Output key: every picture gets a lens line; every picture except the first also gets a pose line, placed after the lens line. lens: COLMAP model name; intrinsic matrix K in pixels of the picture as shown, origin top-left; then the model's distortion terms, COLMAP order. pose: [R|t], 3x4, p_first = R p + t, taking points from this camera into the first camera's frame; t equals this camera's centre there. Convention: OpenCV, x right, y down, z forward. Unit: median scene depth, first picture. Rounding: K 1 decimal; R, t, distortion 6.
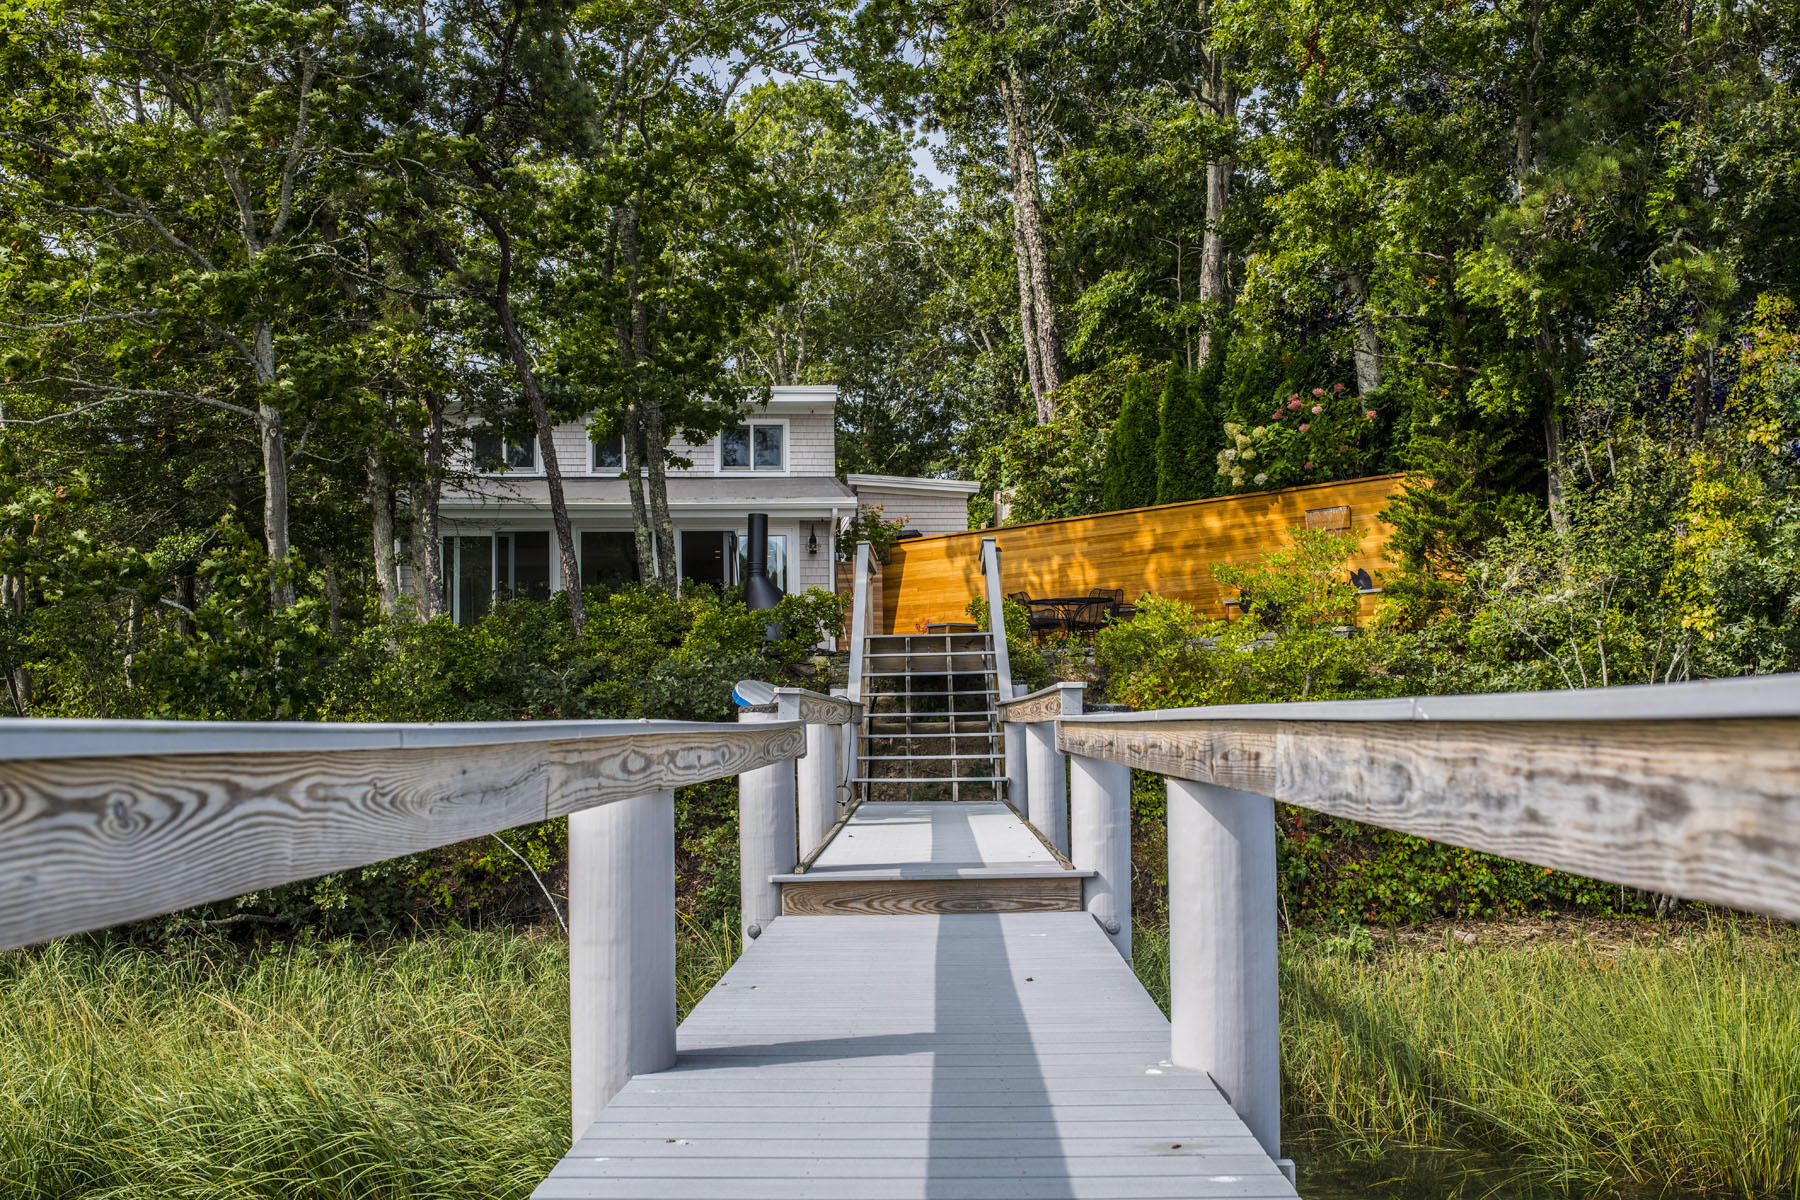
lens RADIAL K [[1745.4, 0, 901.6], [0, 1745.4, 603.4], [0, 0, 1]] dist [-0.068817, 0.000000]
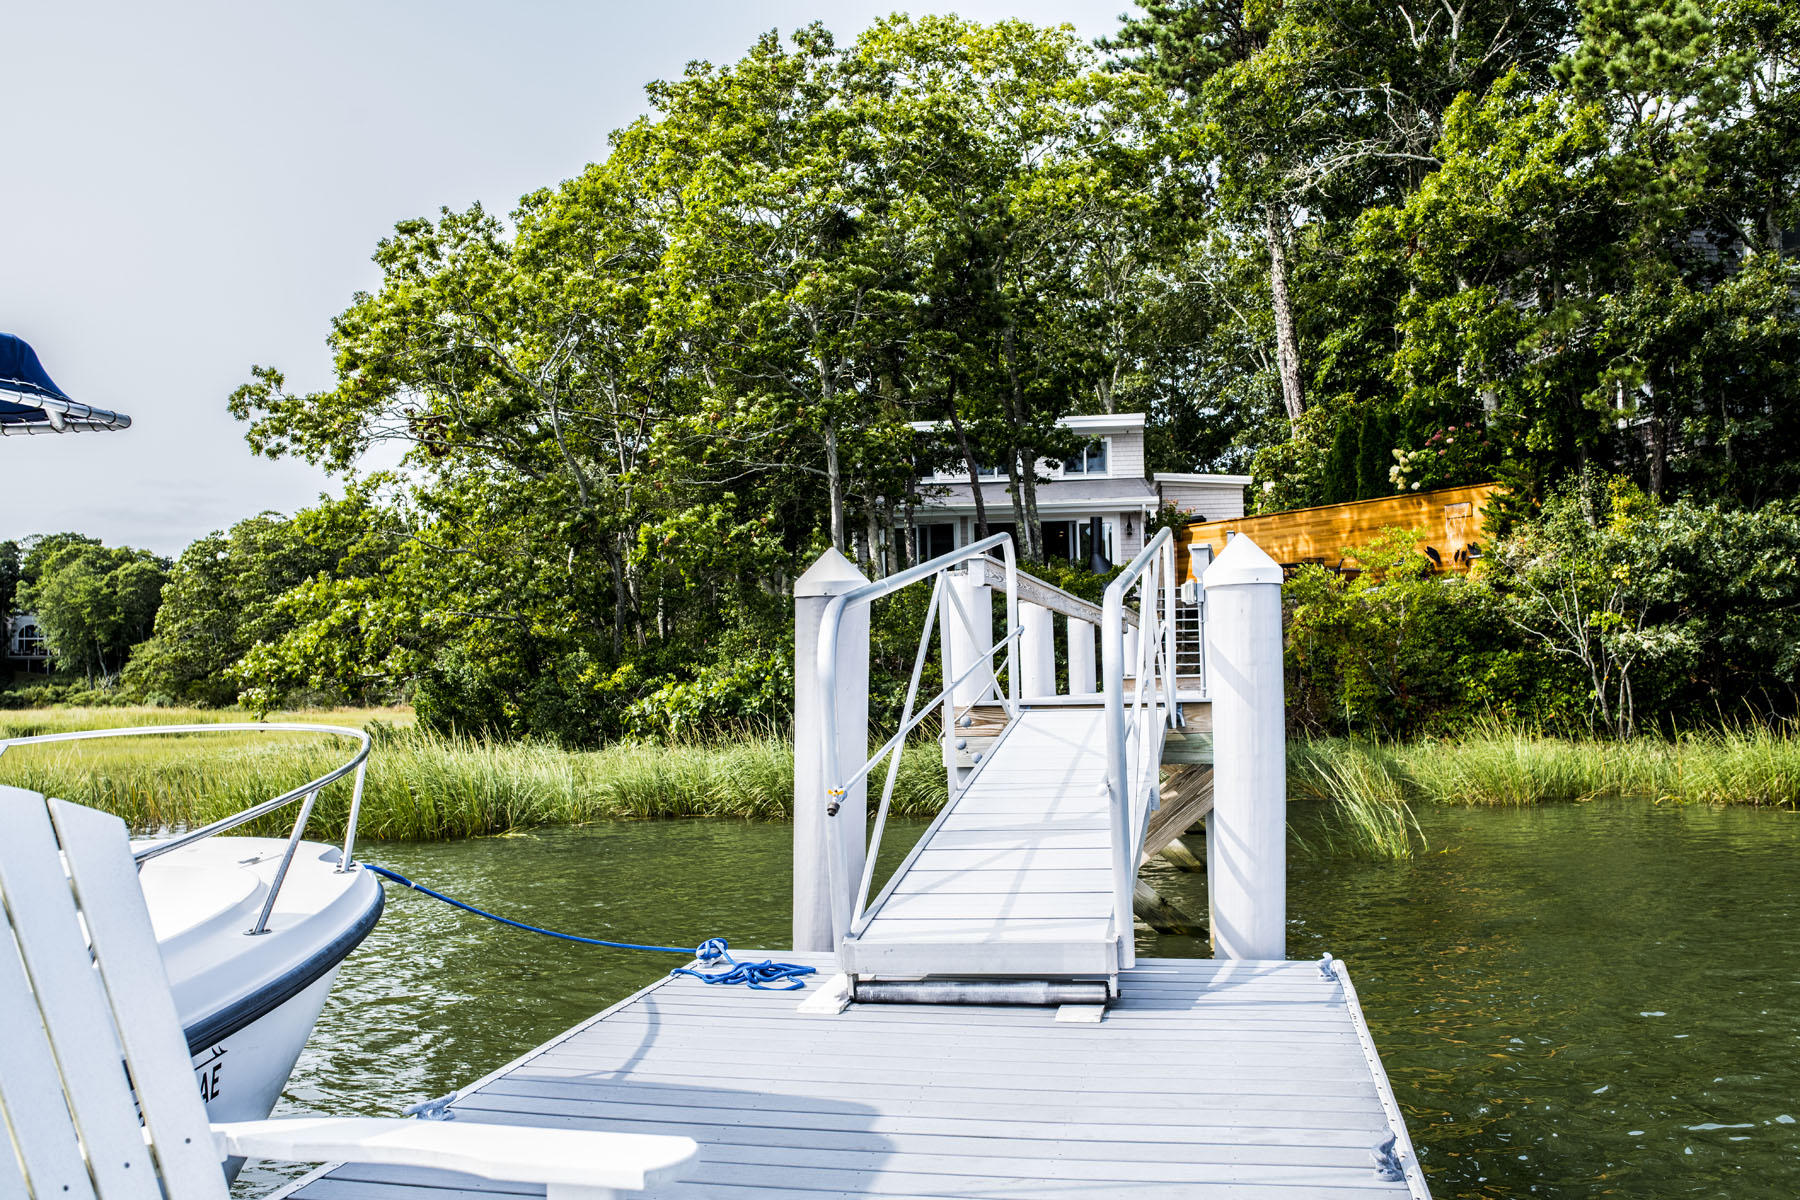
lens RADIAL K [[1745.4, 0, 902.2], [0, 1745.4, 598.7], [0, 0, 1]] dist [-0.068817, 0.000000]
pose [[0.983352, -0.013620, -0.181200, 0.027475], [0.017222, 0.999684, 0.018321, -0.004745], [0.180893, -0.021137, 0.983276, -0.503331]]
